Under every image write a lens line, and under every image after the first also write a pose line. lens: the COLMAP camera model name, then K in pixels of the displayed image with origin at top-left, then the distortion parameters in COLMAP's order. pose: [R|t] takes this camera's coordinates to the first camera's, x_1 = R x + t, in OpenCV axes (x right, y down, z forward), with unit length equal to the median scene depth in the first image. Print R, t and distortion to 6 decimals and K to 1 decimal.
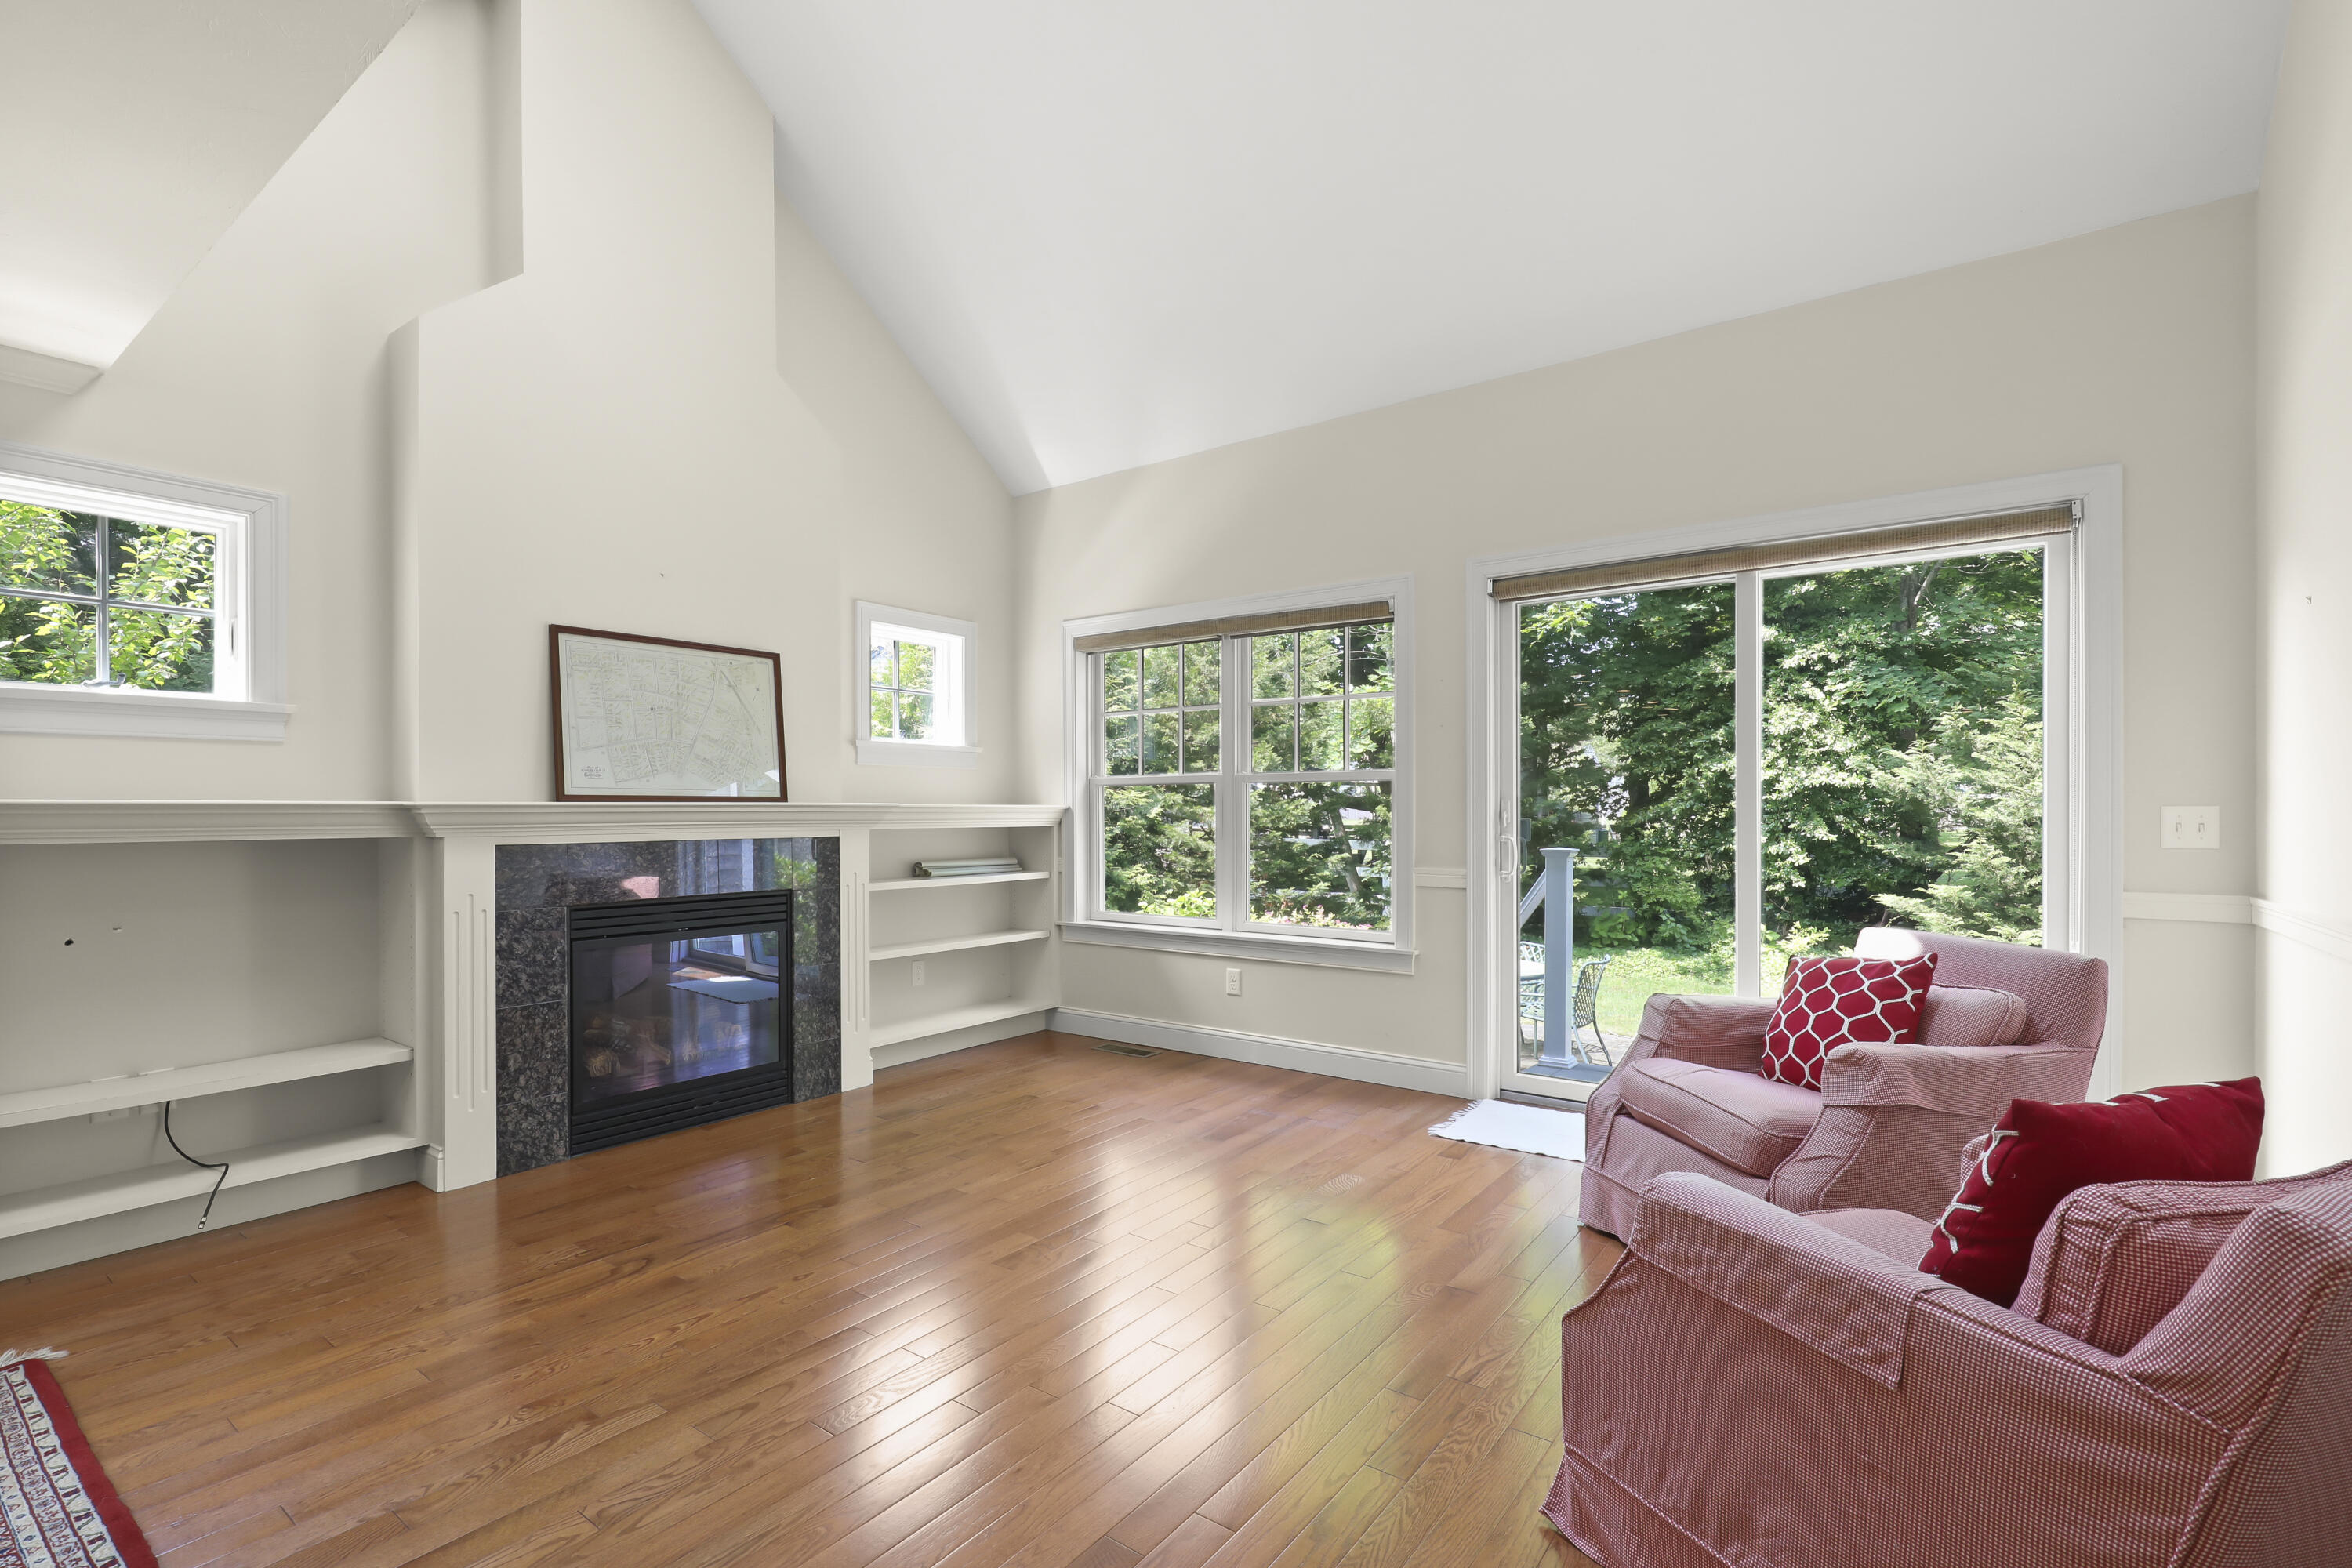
lens RADIAL K [[1064.1, 0, 1186.0], [0, 1064.1, 806.5], [0, 0, 1]] dist [-0.004680, 0.000876]
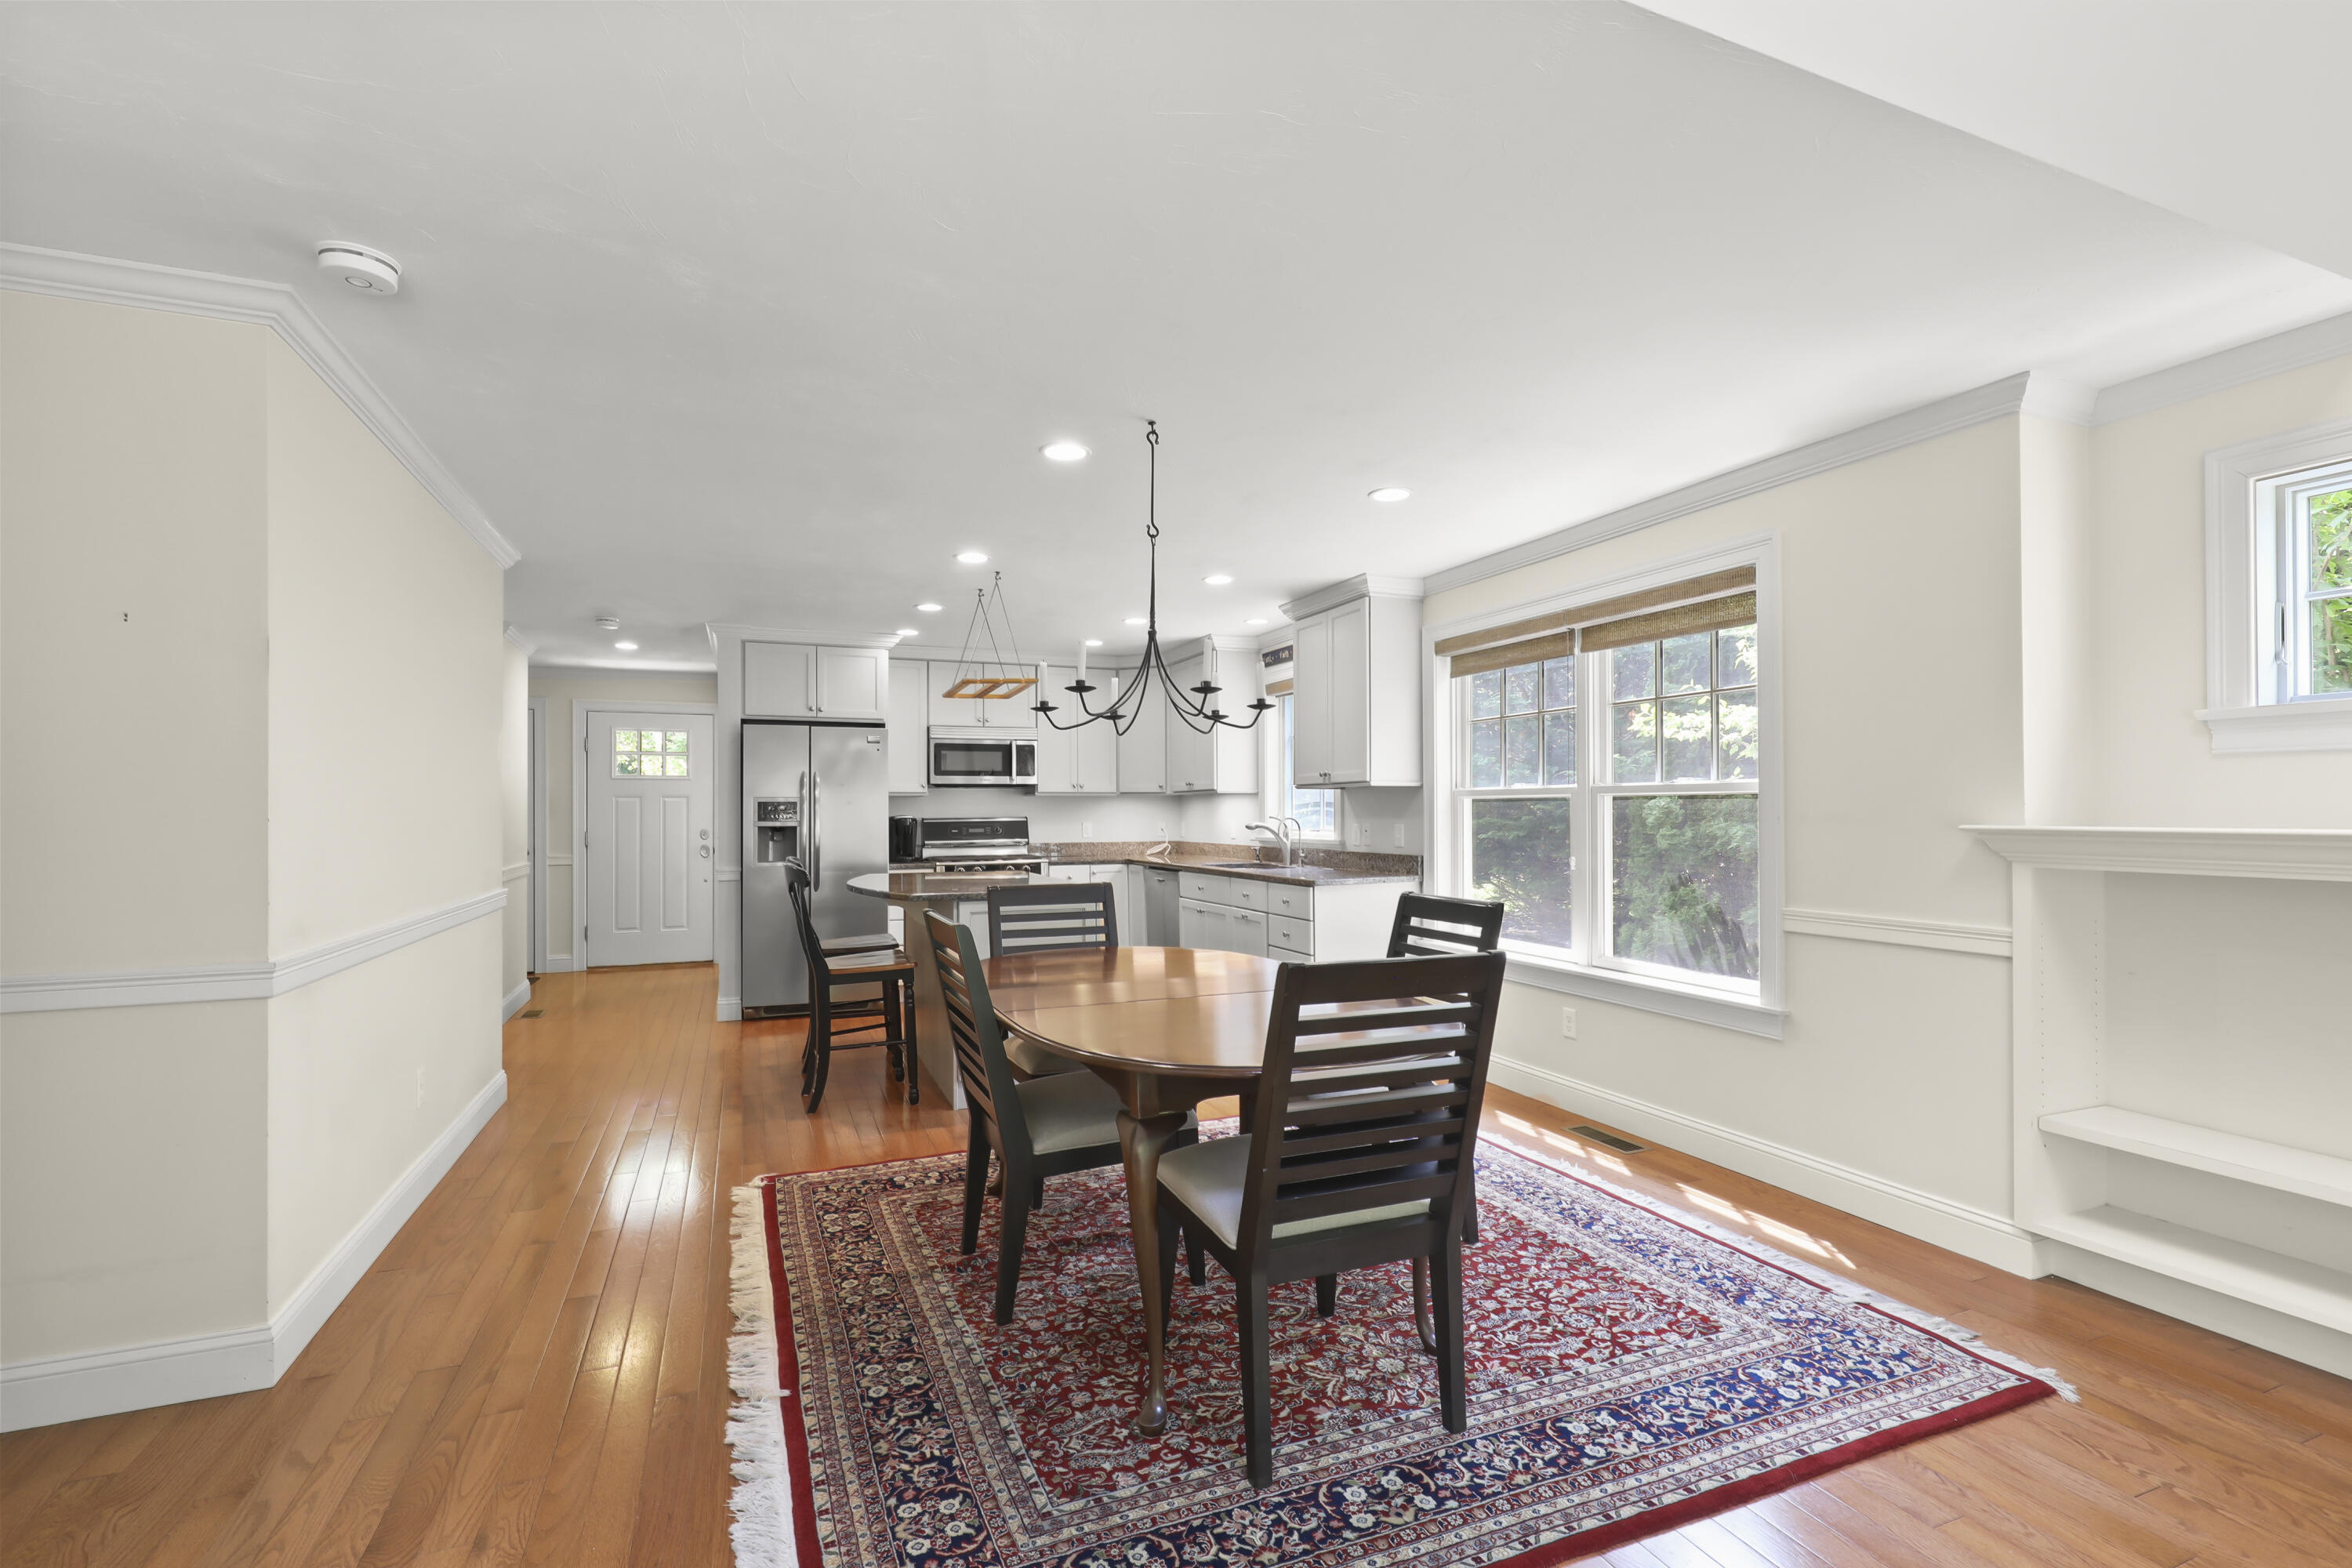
lens RADIAL K [[1064.1, 0, 1187.1], [0, 1064.1, 803.8], [0, 0, 1]] dist [-0.004680, 0.000876]
pose [[-0.521216, -0.004390, -0.853413, 0.106677], [0.005372, 0.999950, -0.008425, -0.015254], [0.853408, -0.008975, -0.521167, 0.428655]]
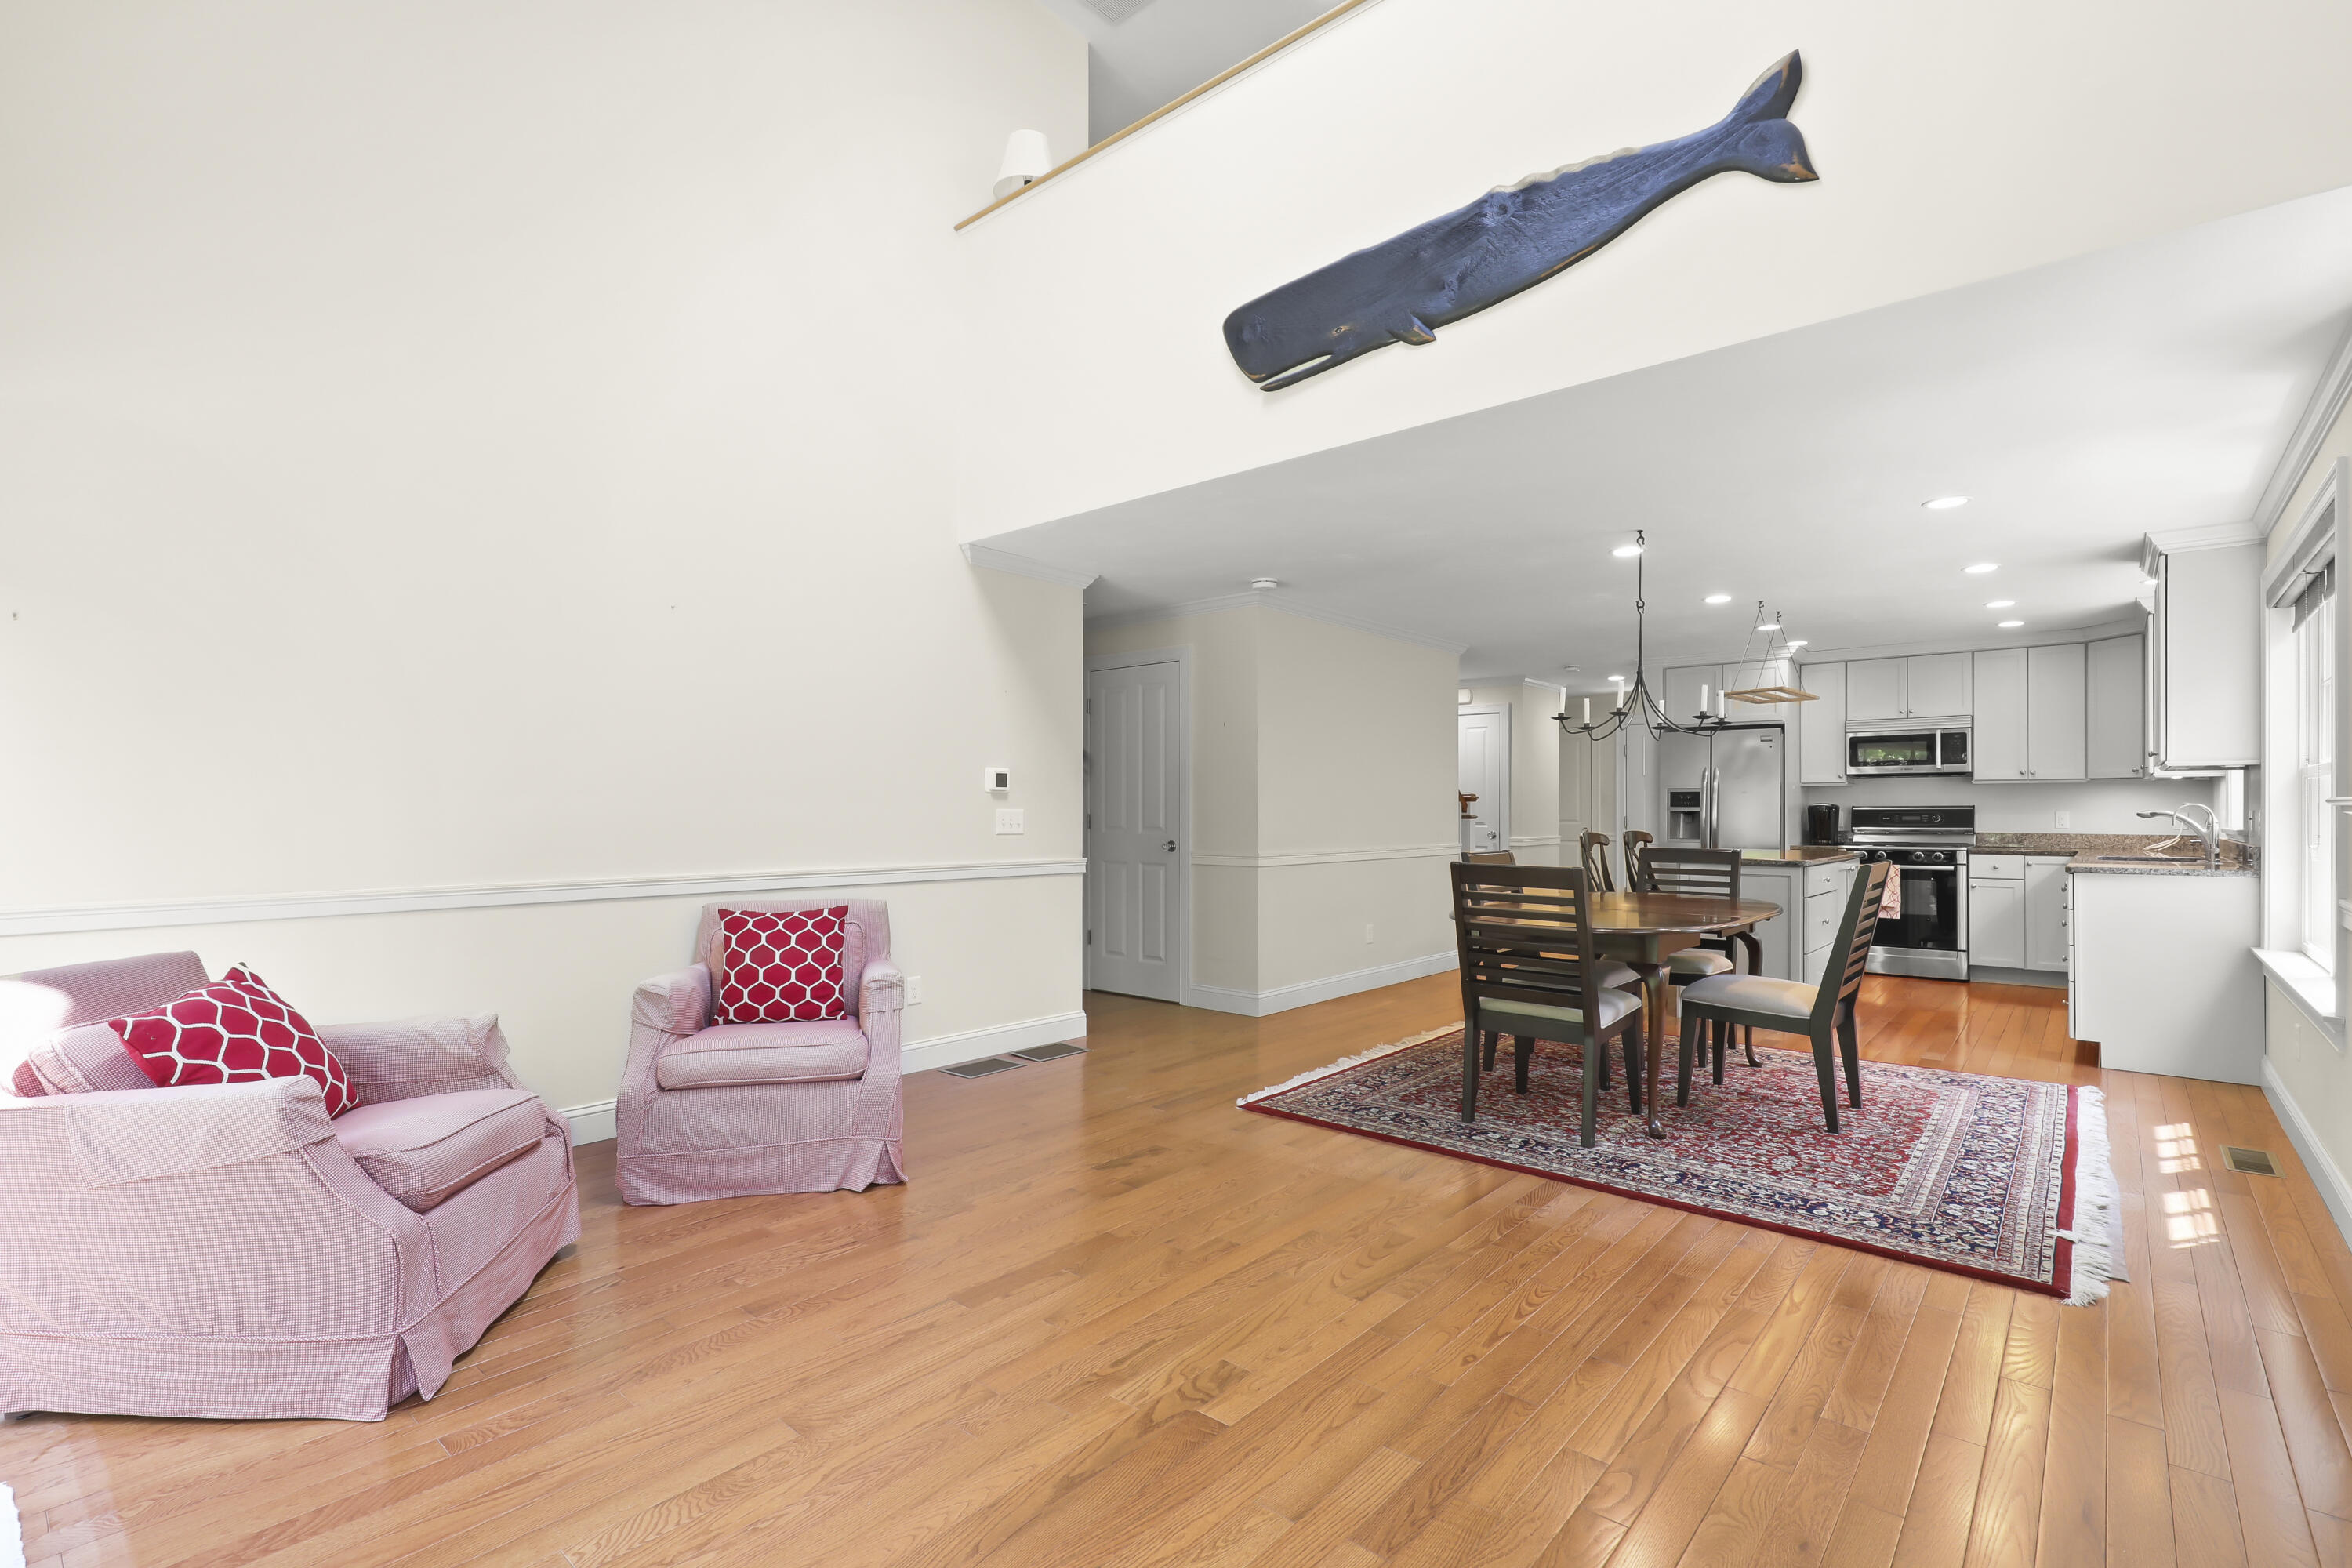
lens RADIAL K [[1064.1, 0, 1182.5], [0, 1064.1, 801.5], [0, 0, 1]] dist [-0.004680, 0.000876]
pose [[-0.996957, -0.001470, 0.077934, -0.121240], [-0.002255, 0.999948, -0.009991, 0.004603], [-0.077915, -0.010136, -0.996908, 1.141970]]
